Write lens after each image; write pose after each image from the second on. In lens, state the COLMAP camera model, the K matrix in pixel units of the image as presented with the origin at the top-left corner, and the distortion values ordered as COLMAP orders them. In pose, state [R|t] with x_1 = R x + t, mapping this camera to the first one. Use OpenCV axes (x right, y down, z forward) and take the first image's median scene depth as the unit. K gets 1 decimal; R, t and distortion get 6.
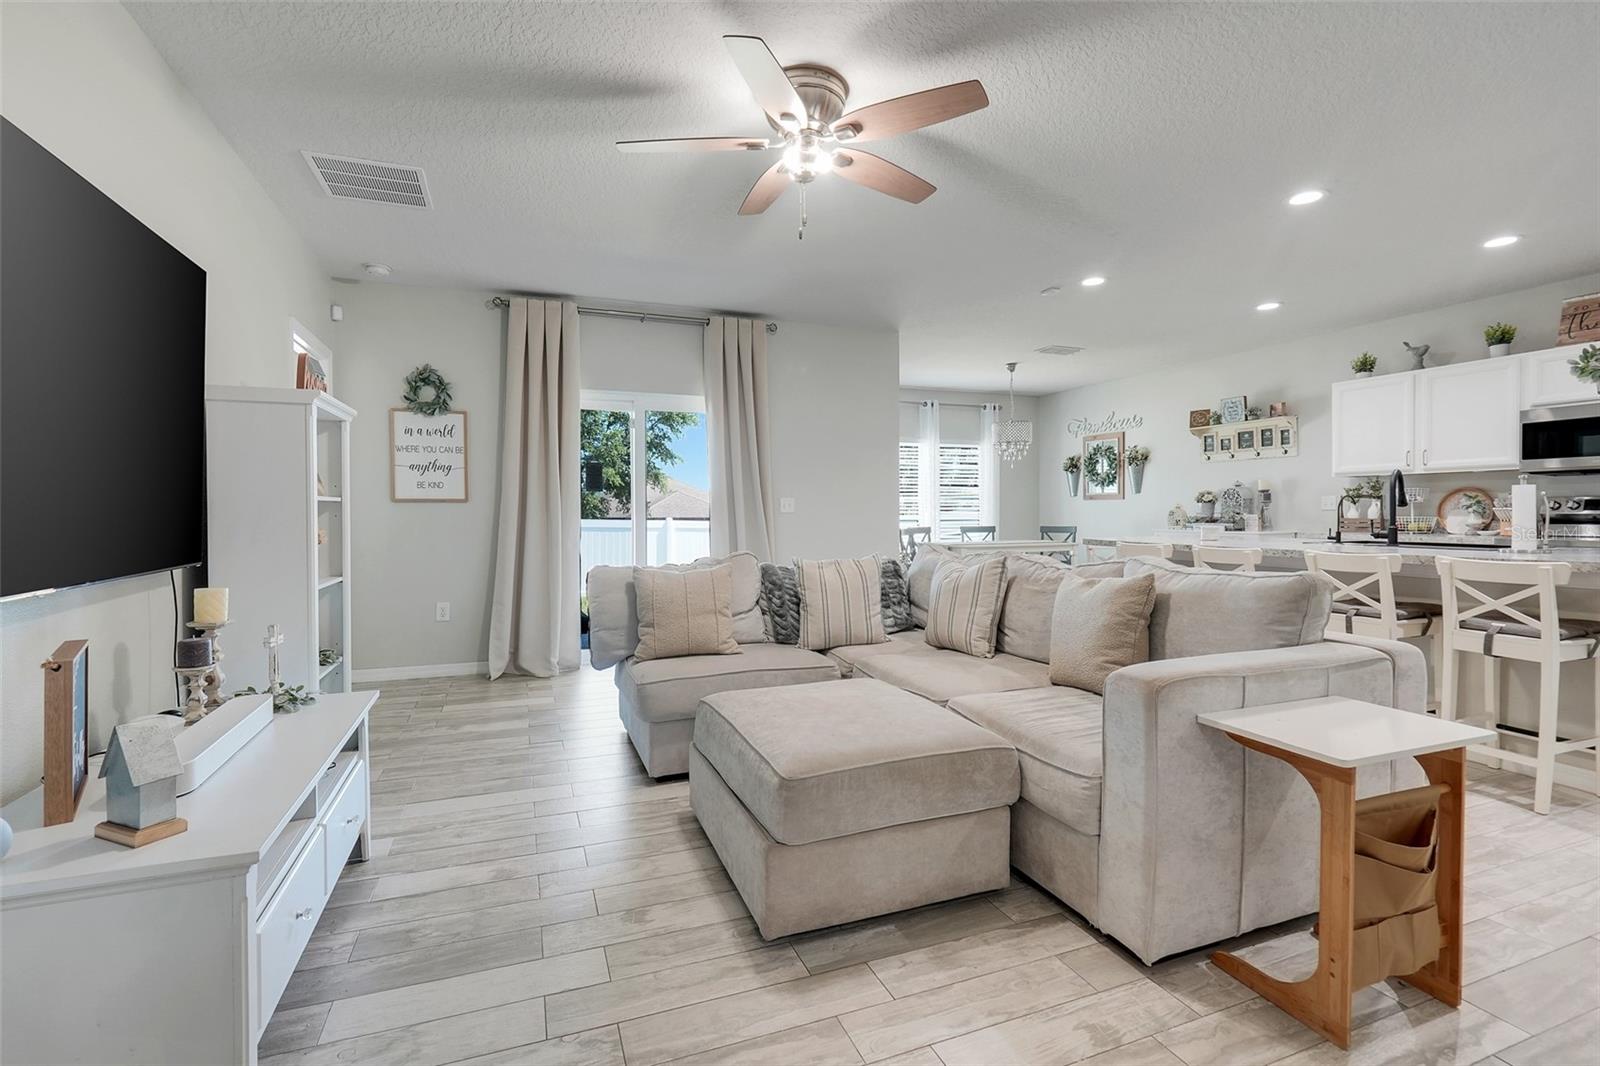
lens RADIAL K [[716.8, 0, 802.7], [0, 716.8, 520.9], [0, 0, 1]] dist [-0.012131, 0.001449]
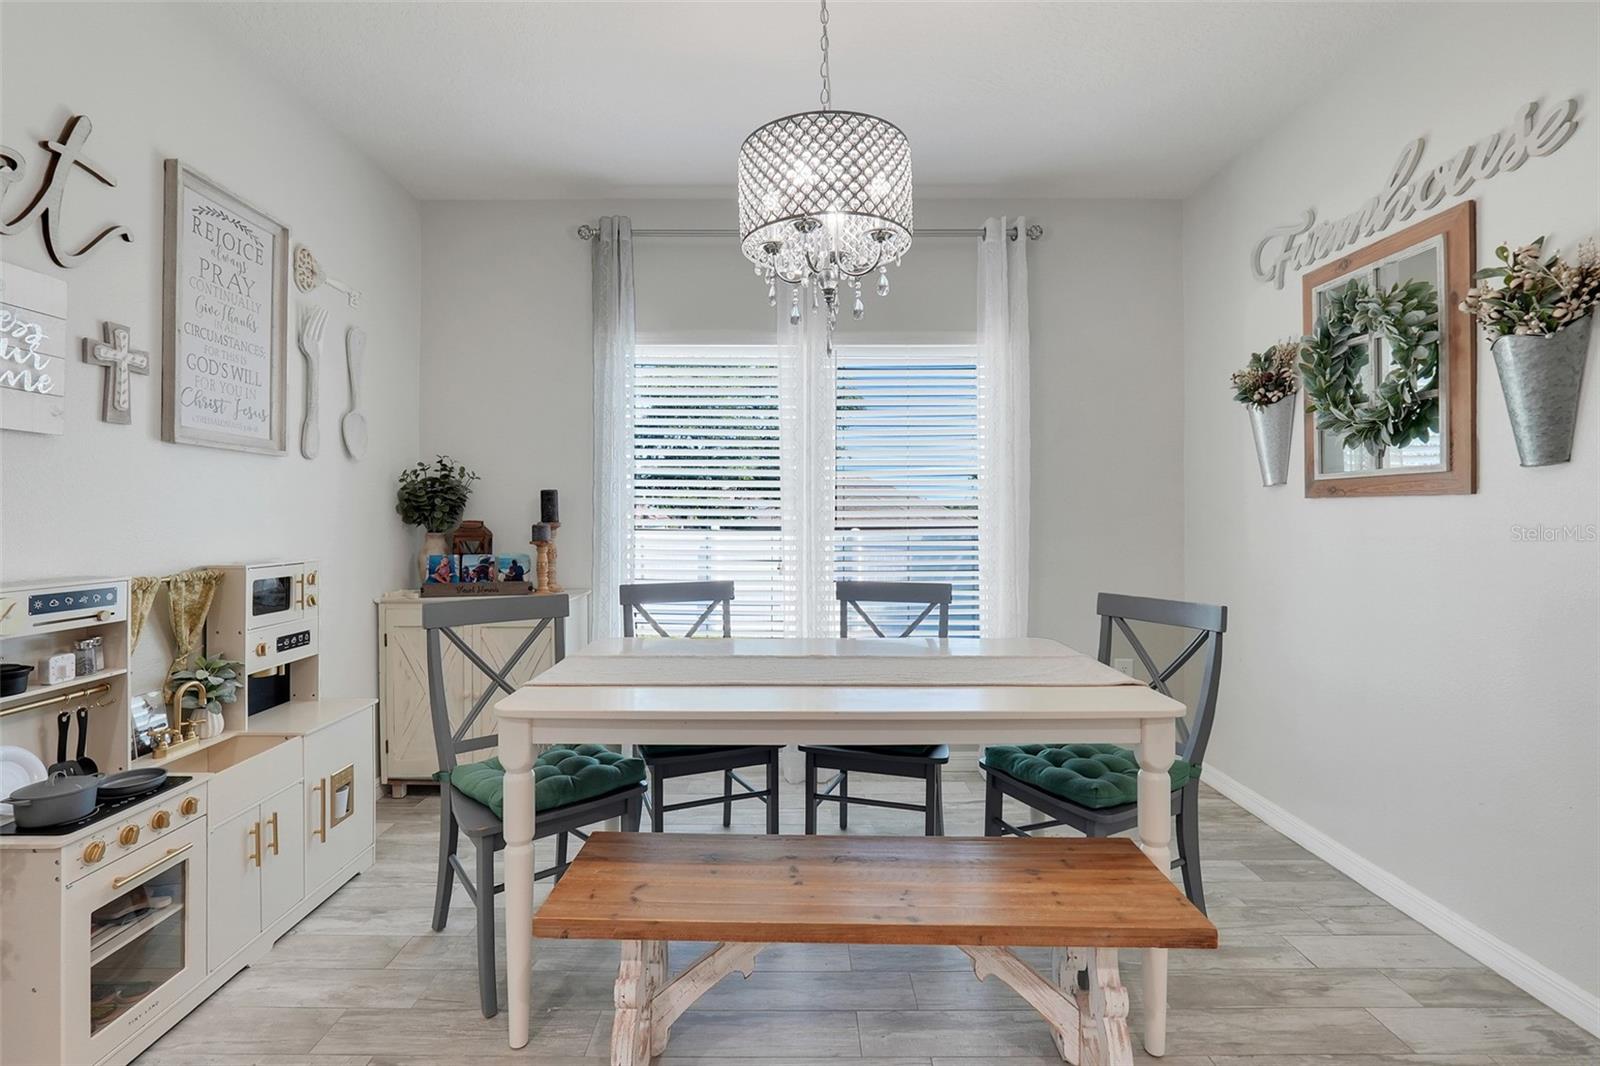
lens RADIAL K [[716.8, 0, 803.1], [0, 716.8, 502.9], [0, 0, 1]] dist [-0.012131, 0.001449]
pose [[0.924269, 0.000938, -0.381741, 0.327853], [-0.008341, 0.999808, -0.017739, -0.021837], [0.381651, 0.019580, 0.924099, 0.690588]]
